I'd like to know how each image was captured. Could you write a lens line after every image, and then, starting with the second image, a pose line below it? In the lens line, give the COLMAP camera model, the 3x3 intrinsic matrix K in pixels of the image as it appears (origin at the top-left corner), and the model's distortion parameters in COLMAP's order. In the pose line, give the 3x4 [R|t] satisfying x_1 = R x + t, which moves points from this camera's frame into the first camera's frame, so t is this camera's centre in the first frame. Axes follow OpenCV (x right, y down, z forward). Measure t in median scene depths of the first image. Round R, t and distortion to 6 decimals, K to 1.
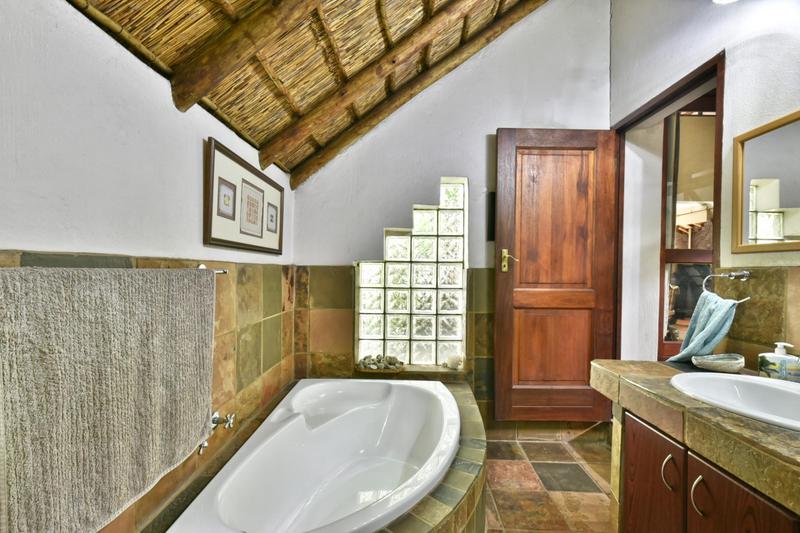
lens RADIAL K [[350.2, 0, 399.6], [0, 350.2, 276.3], [0, 0, 1]] dist [-0.001110, 0.000105]
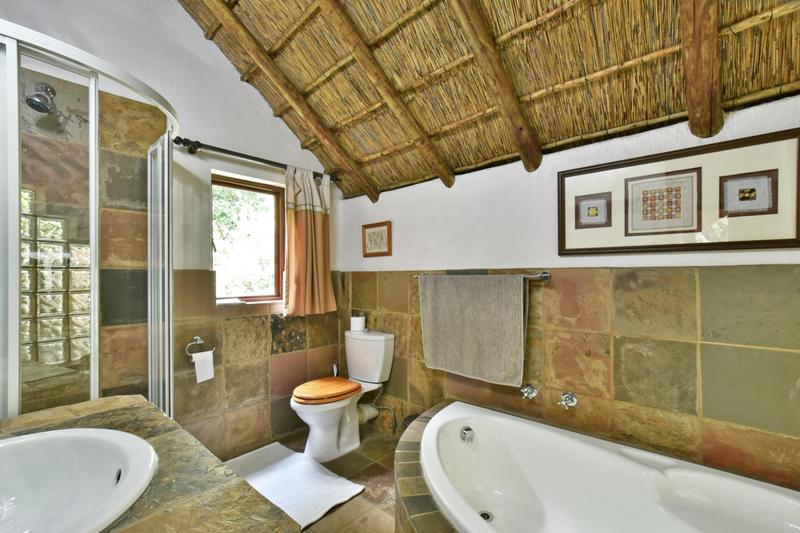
lens RADIAL K [[356.8, 0, 402.2], [0, 356.8, 275.4], [0, 0, 1]] dist [-0.001218, -0.000470]
pose [[-0.661409, -0.010061, -0.749958, 0.796204], [-0.015551, 0.999879, 0.000301, -0.008033], [0.749865, 0.011861, -0.661485, 1.405223]]
